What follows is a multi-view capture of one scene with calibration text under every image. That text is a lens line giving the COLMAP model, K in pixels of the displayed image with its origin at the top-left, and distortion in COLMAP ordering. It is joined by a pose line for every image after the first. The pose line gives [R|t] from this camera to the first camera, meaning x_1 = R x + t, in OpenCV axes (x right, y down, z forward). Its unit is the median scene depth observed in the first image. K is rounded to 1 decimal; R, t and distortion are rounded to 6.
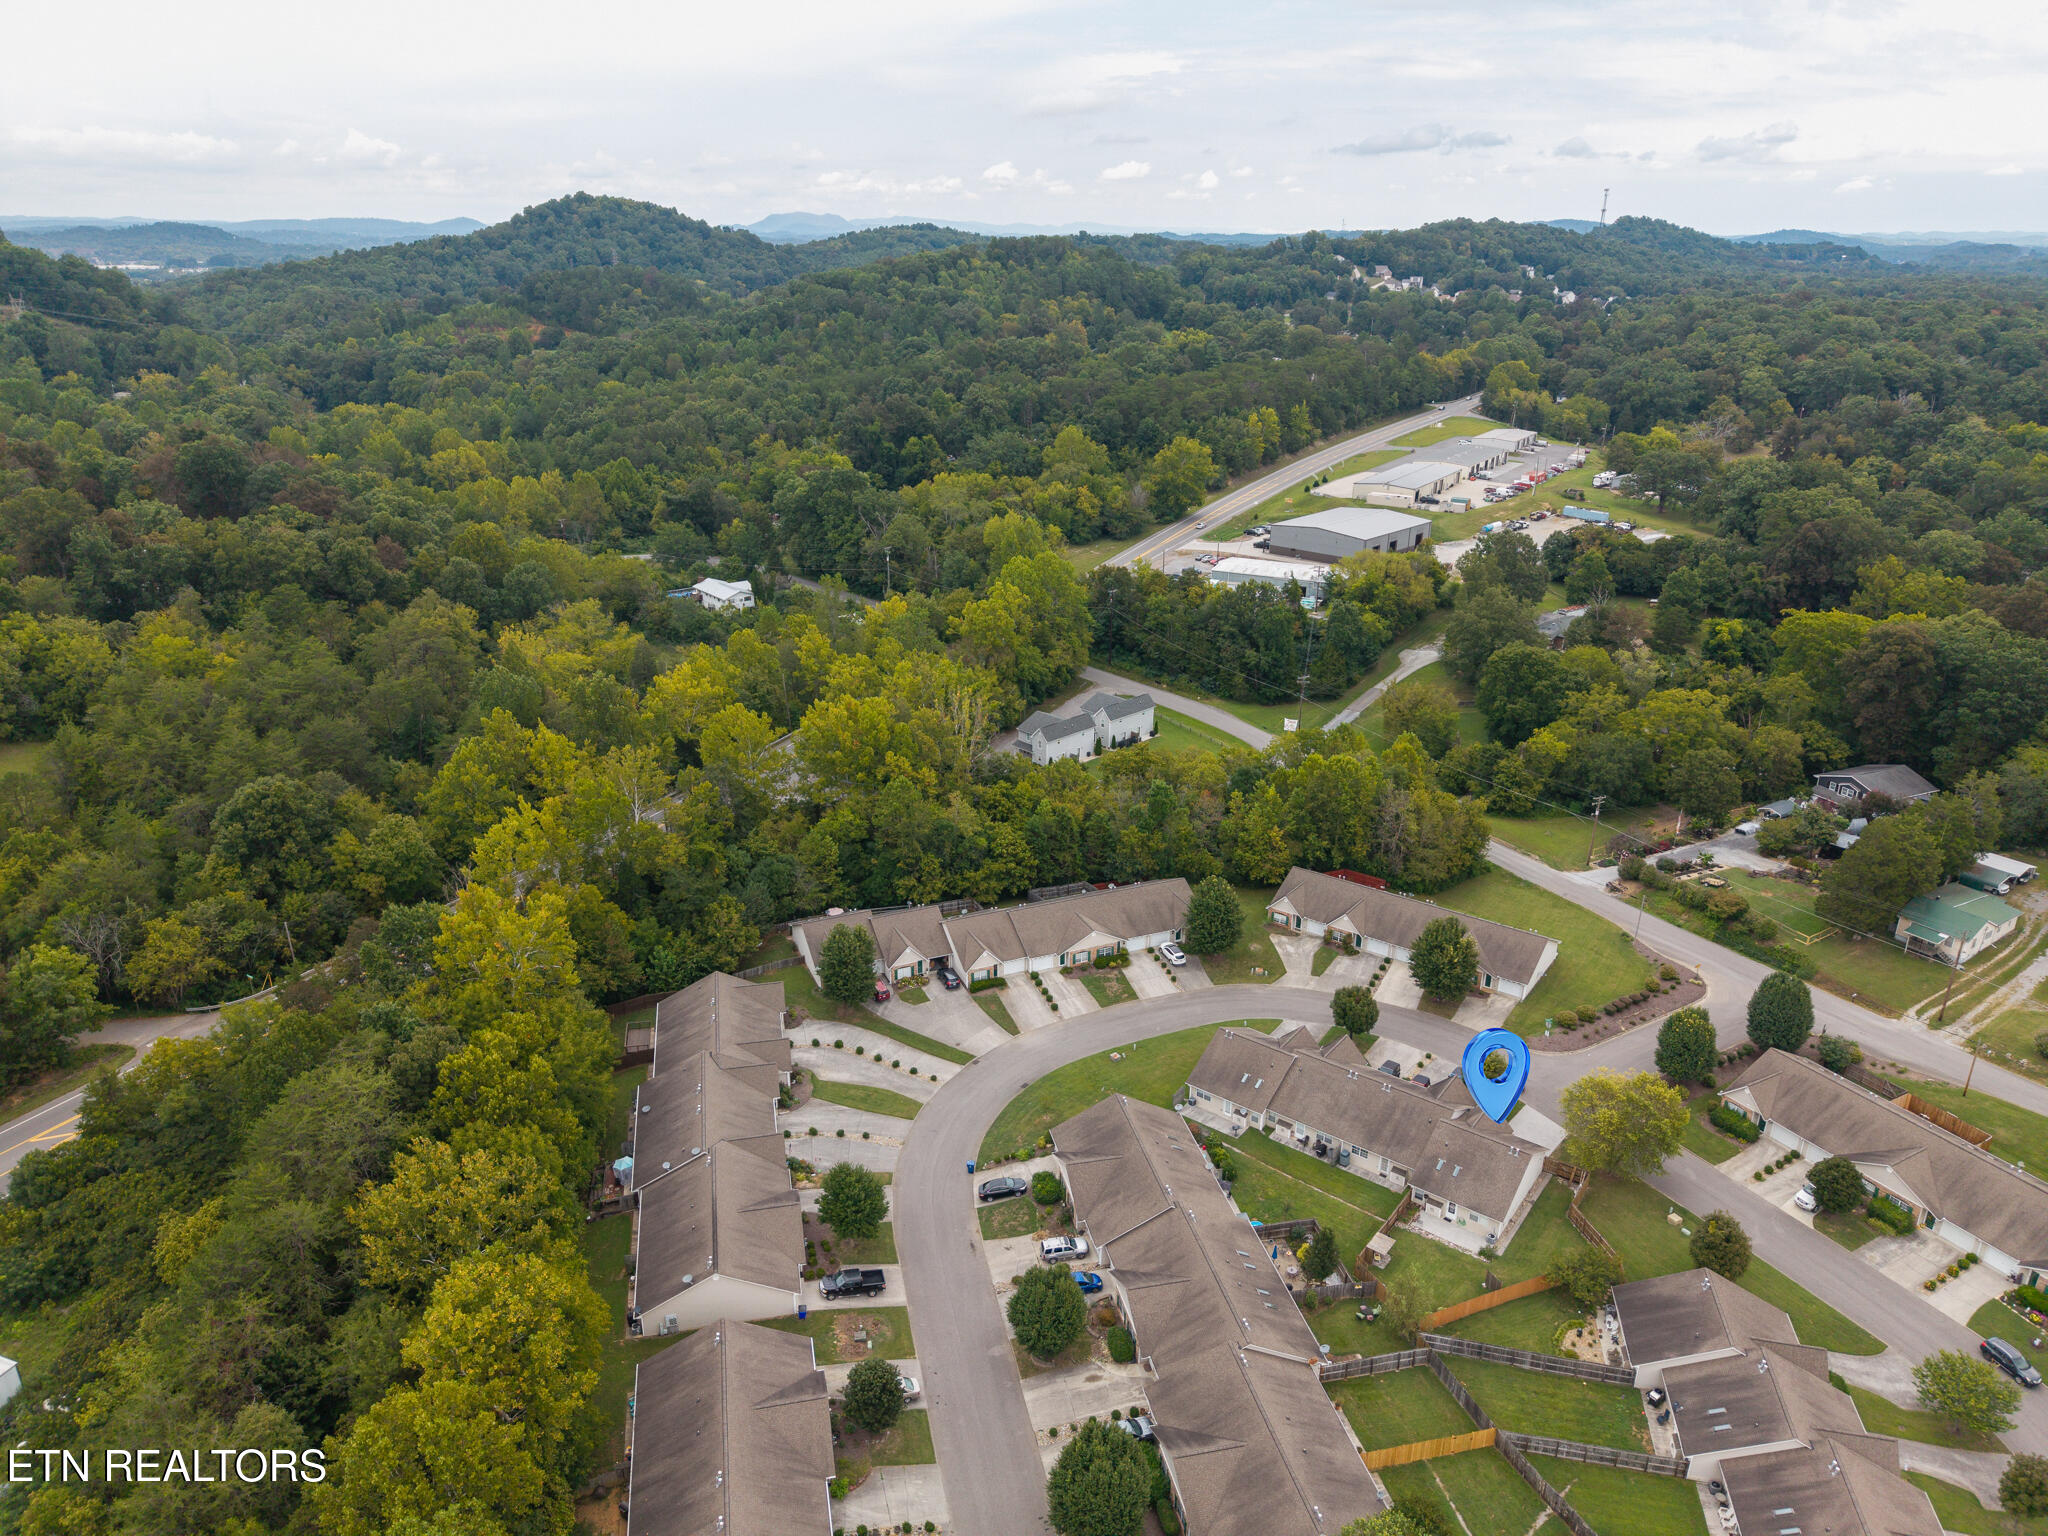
lens RADIAL K [[1394.0, 0, 1024.0], [0, 1394.0, 768.0], [0, 0, 1]] dist [-0.005643, -0.003227]
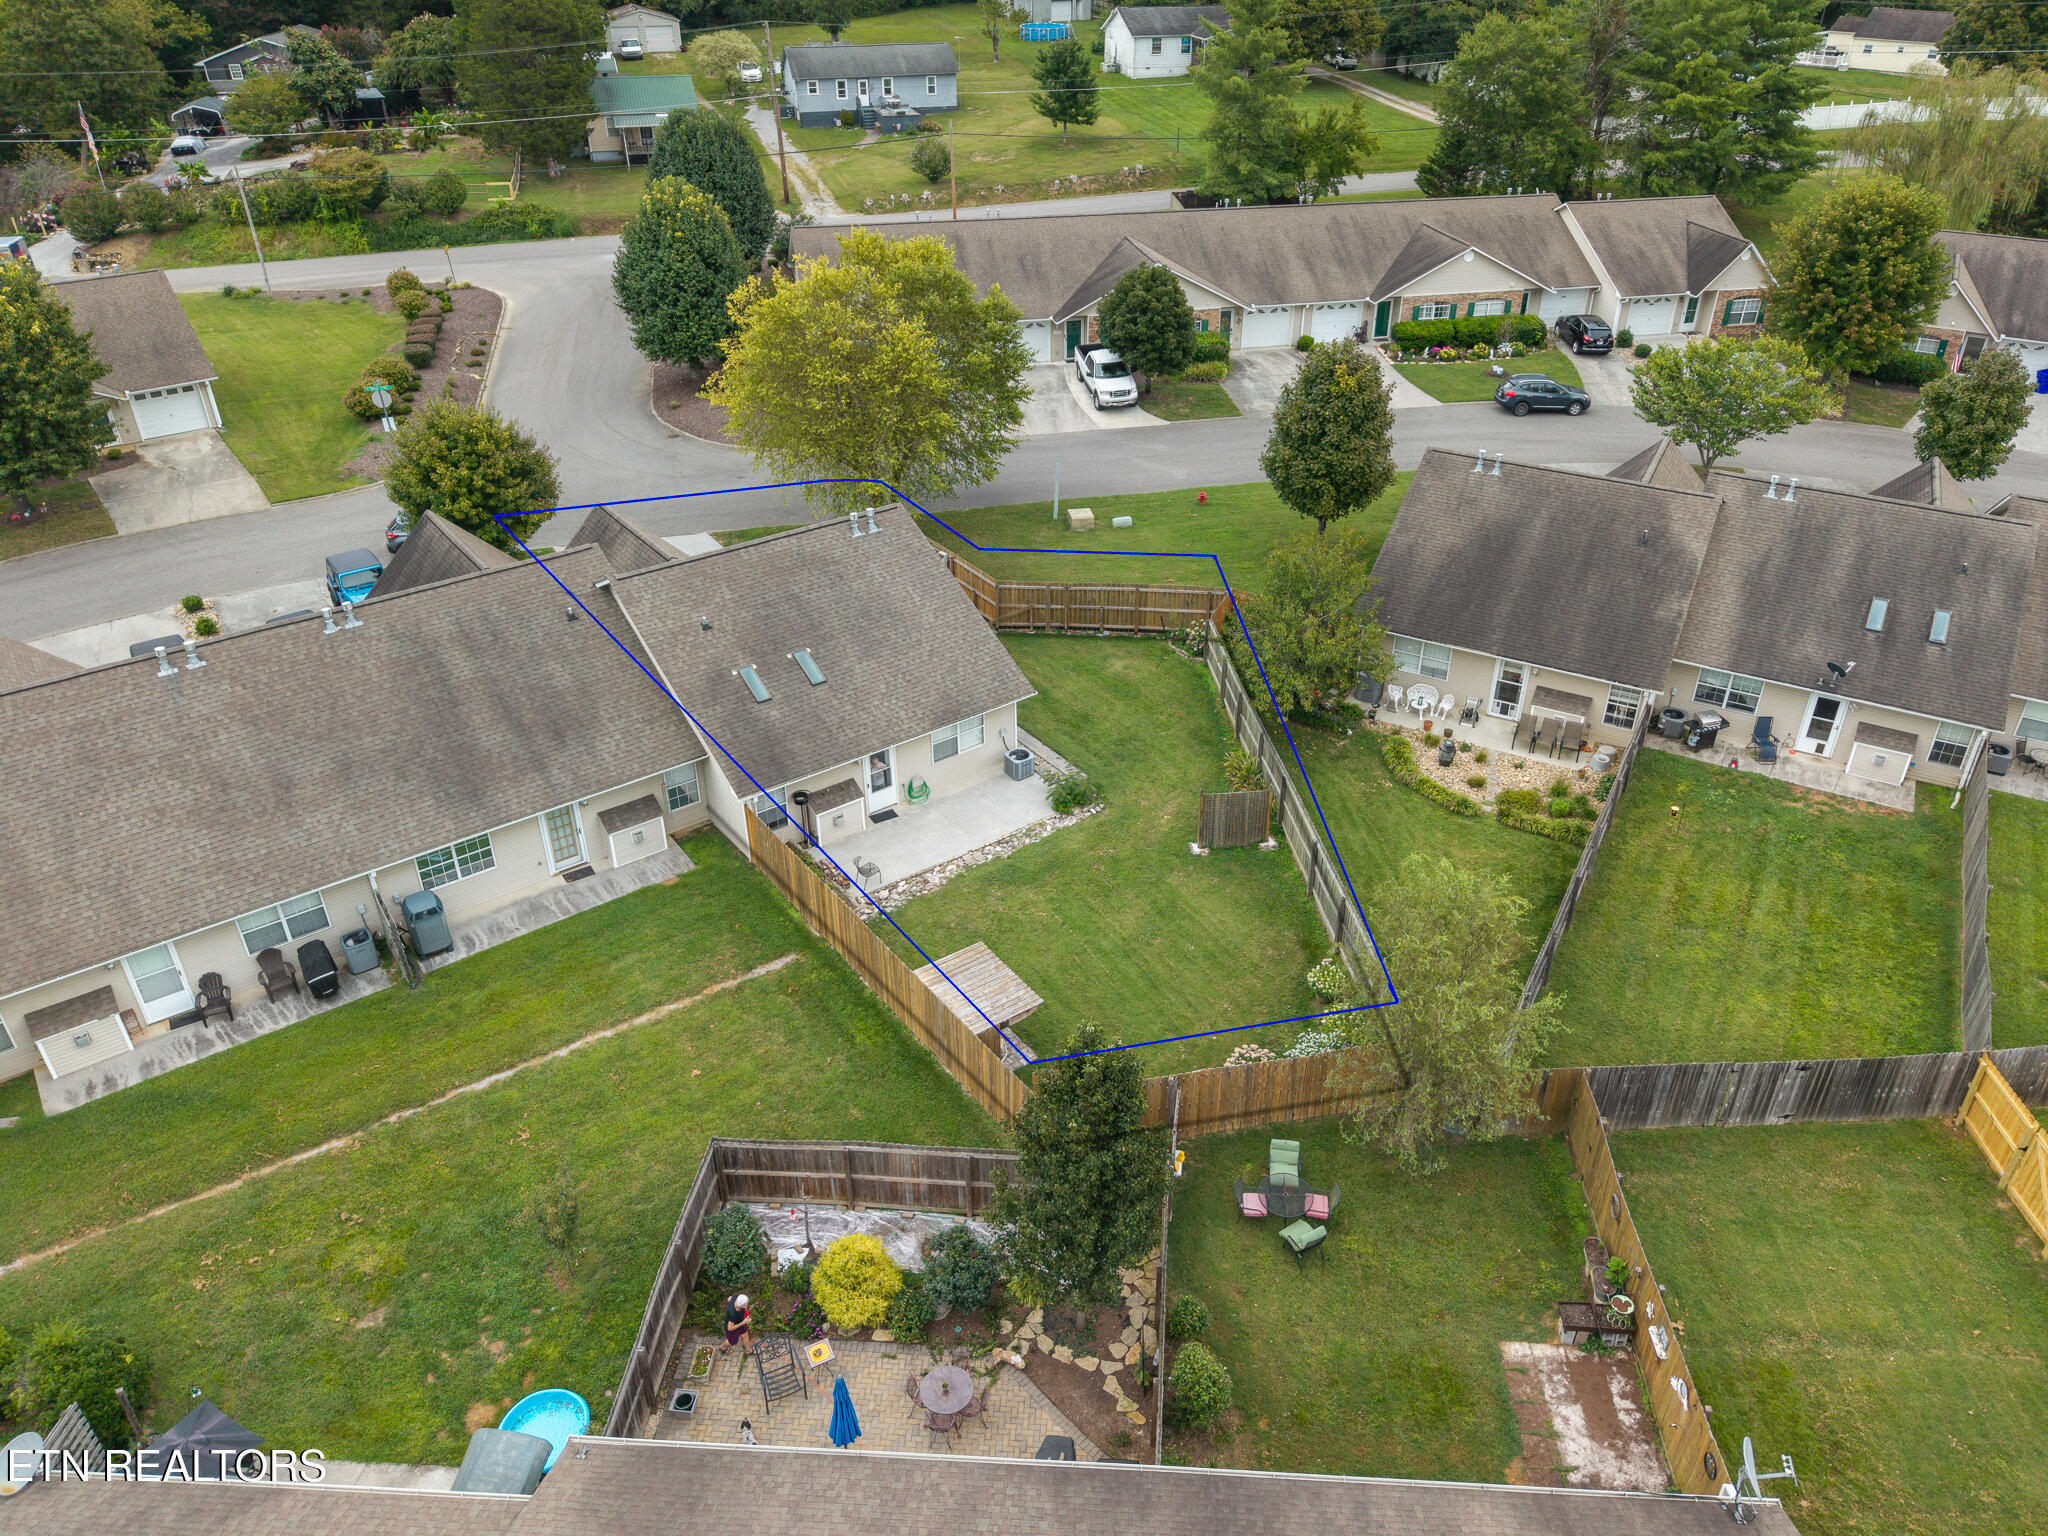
lens RADIAL K [[1394.0, 0, 1024.0], [0, 1394.0, 768.0], [0, 0, 1]] dist [-0.005643, -0.003227]
pose [[0.261318, -0.513562, 0.817292, 0.078353], [0.346762, 0.840137, 0.417044, 0.198204], [-0.900816, 0.174425, 0.397627, 0.825673]]
